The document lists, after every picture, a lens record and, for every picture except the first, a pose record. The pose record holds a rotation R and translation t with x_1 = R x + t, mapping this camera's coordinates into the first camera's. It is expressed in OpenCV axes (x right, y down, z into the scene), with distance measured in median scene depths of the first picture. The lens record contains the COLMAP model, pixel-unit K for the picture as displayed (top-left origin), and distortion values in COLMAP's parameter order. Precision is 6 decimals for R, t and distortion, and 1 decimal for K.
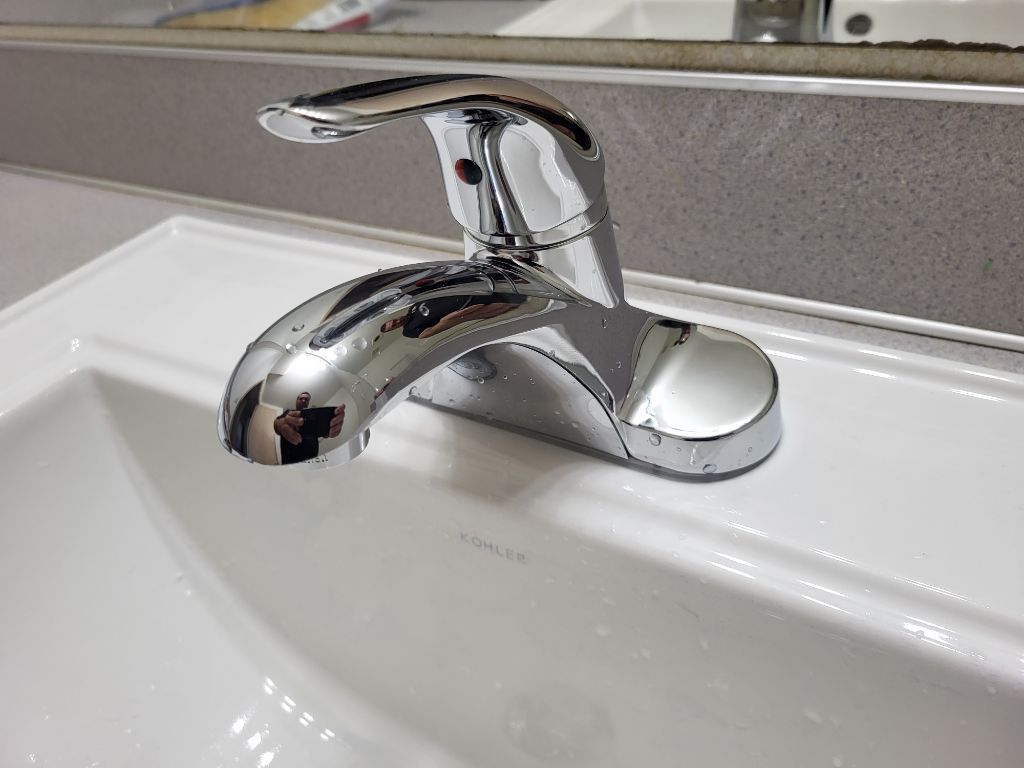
lens RADIAL K [[773.6, 0, 512.8], [0, 773.6, 382.5], [0, 0, 1]] dist [-0.003393, -0.003869]
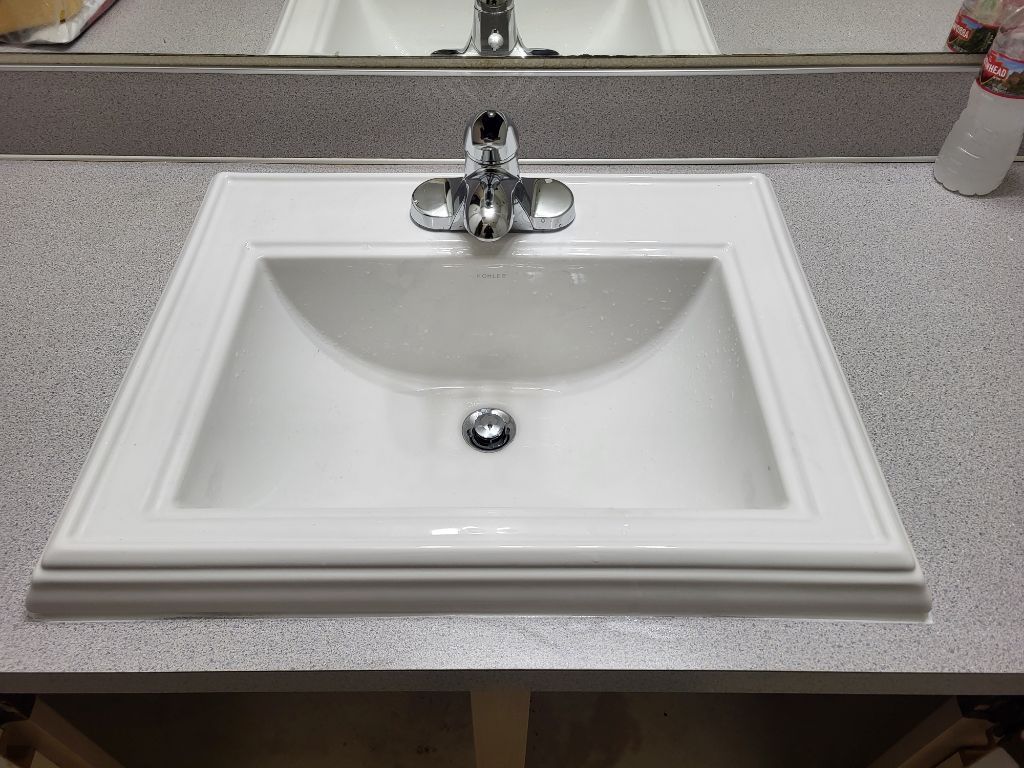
lens RADIAL K [[773.6, 0, 511.5], [0, 773.6, 384.2], [0, 0, 1]] dist [-0.003393, -0.003869]
pose [[0.866434, -0.299102, 0.399788, -1.061598], [0.218307, 0.947058, 0.235420, -0.046532], [-0.449037, -0.116700, 0.885859, -1.359450]]
